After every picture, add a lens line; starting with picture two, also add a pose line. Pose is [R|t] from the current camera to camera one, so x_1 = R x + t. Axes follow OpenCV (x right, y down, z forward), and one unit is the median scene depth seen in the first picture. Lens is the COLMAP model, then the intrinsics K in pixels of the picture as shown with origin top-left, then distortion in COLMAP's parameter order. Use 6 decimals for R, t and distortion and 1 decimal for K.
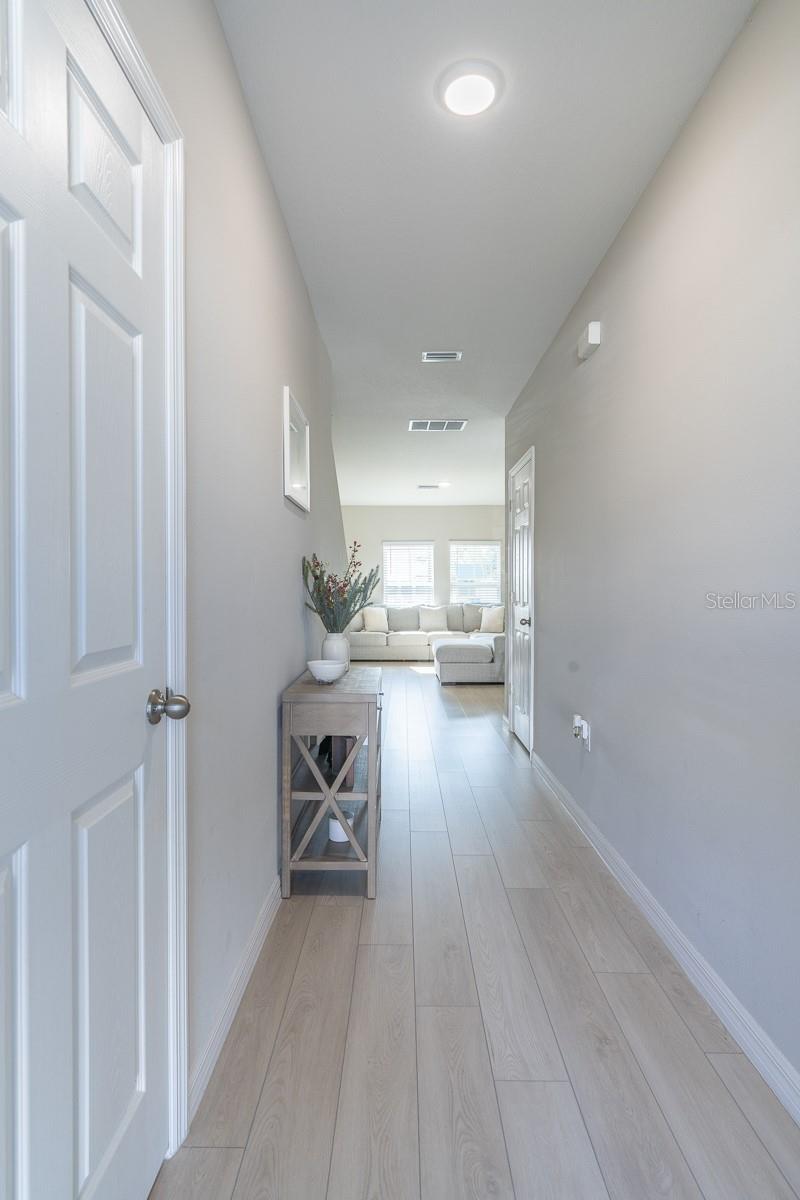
lens RADIAL K [[634.4, 0, 401.7], [0, 634.4, 584.0], [0, 0, 1]] dist [0.000061, 0.000558]
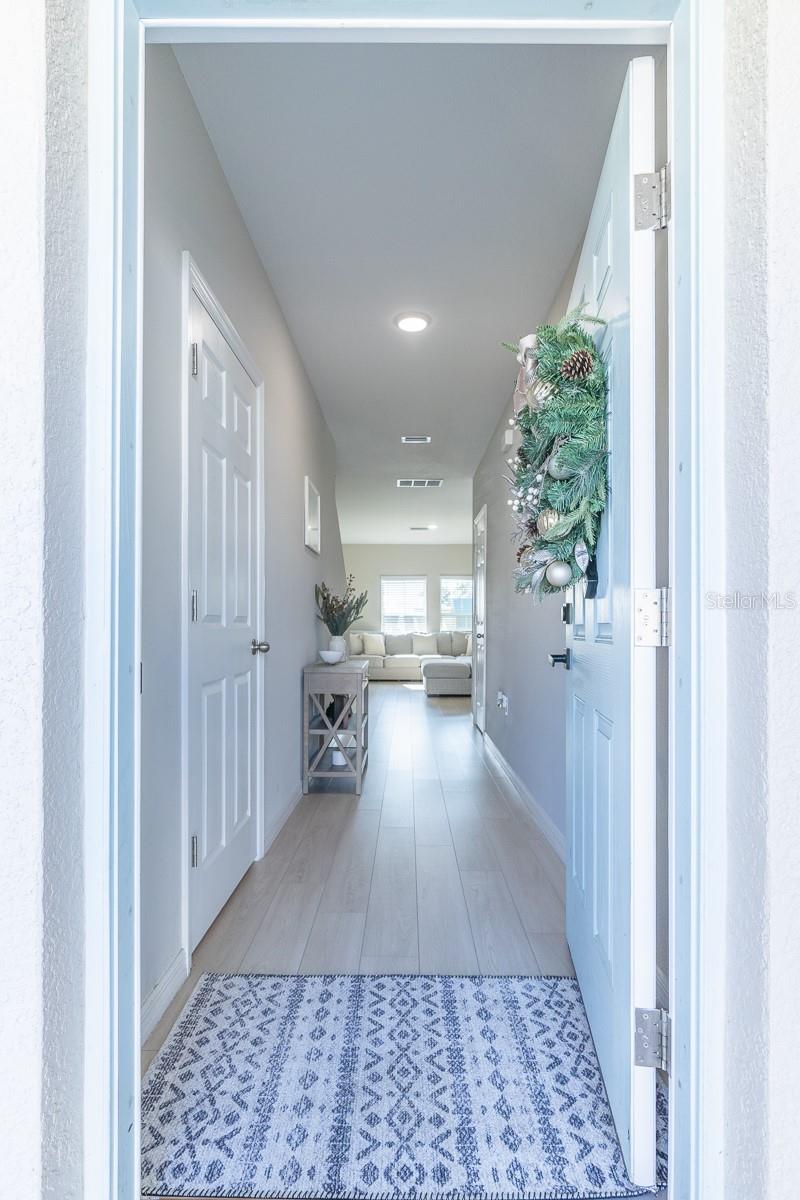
lens RADIAL K [[639.0, 0, 404.0], [0, 639.0, 617.4], [0, 0, 1]] dist [-0.002347, 0.000927]
pose [[0.999986, 0.003578, -0.003795, 0.057950], [-0.003592, 0.999987, -0.003606, 0.038924], [0.003782, 0.003620, 0.999986, -0.498229]]
